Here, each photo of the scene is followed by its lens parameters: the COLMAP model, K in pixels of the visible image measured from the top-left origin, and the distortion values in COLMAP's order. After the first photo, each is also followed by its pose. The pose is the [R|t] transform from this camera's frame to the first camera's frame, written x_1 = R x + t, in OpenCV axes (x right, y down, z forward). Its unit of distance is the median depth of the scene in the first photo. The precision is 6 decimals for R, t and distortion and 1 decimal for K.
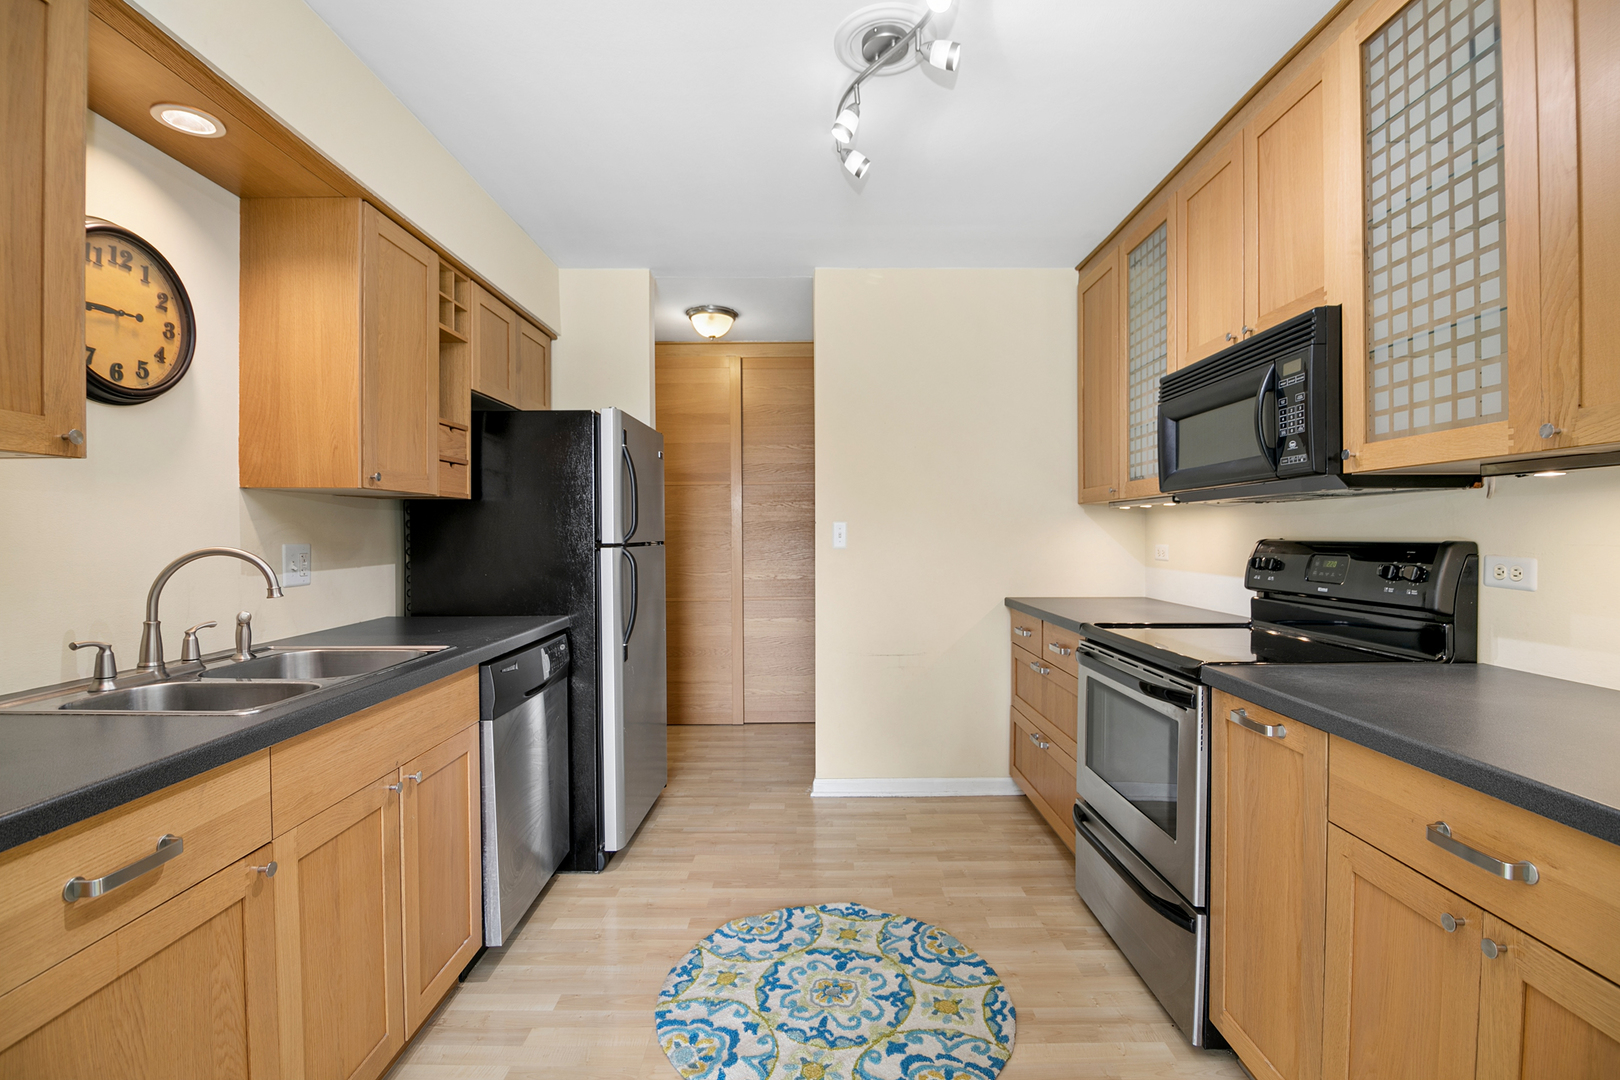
lens RADIAL K [[733.1, 0, 811.1], [0, 733.1, 534.5], [0, 0, 1]] dist [-0.005331, -0.009102]
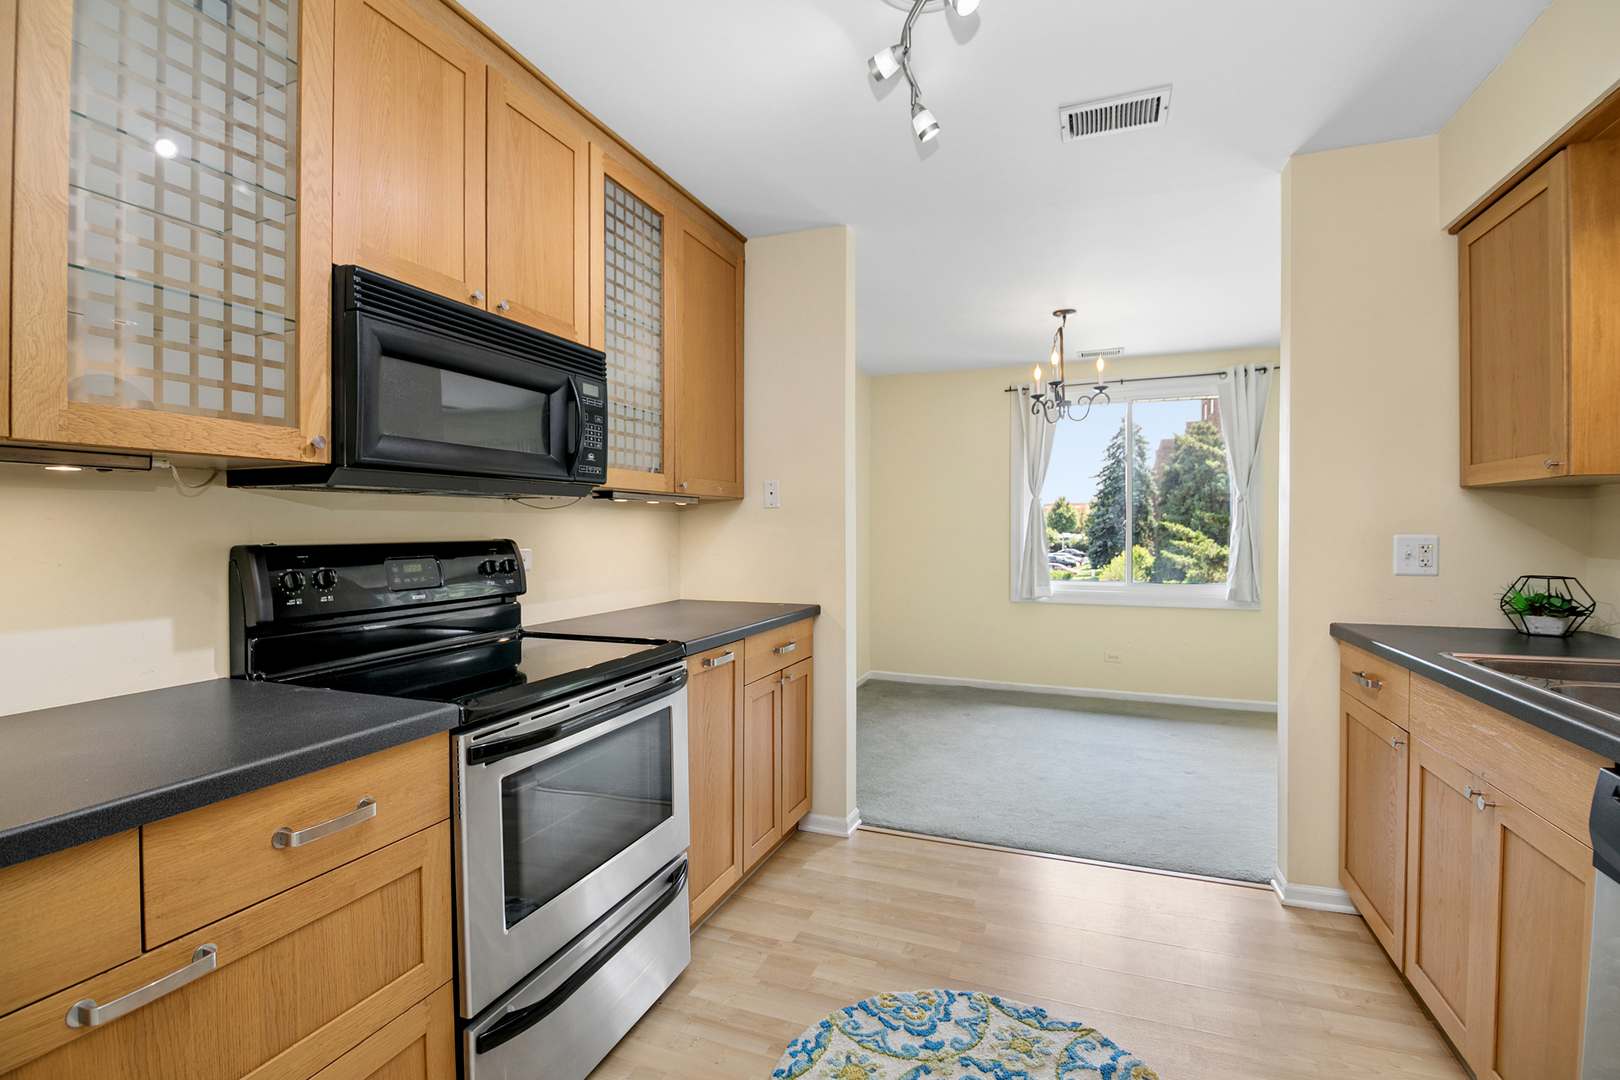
lens RADIAL K [[733.1, 0, 813.9], [0, 733.1, 539.8], [0, 0, 1]] dist [-0.005331, -0.009102]
pose [[-0.935266, 0.000857, 0.353945, -0.084967], [0.006325, 0.999878, 0.014294, -0.005340], [-0.353890, 0.015608, -0.935157, 1.966249]]
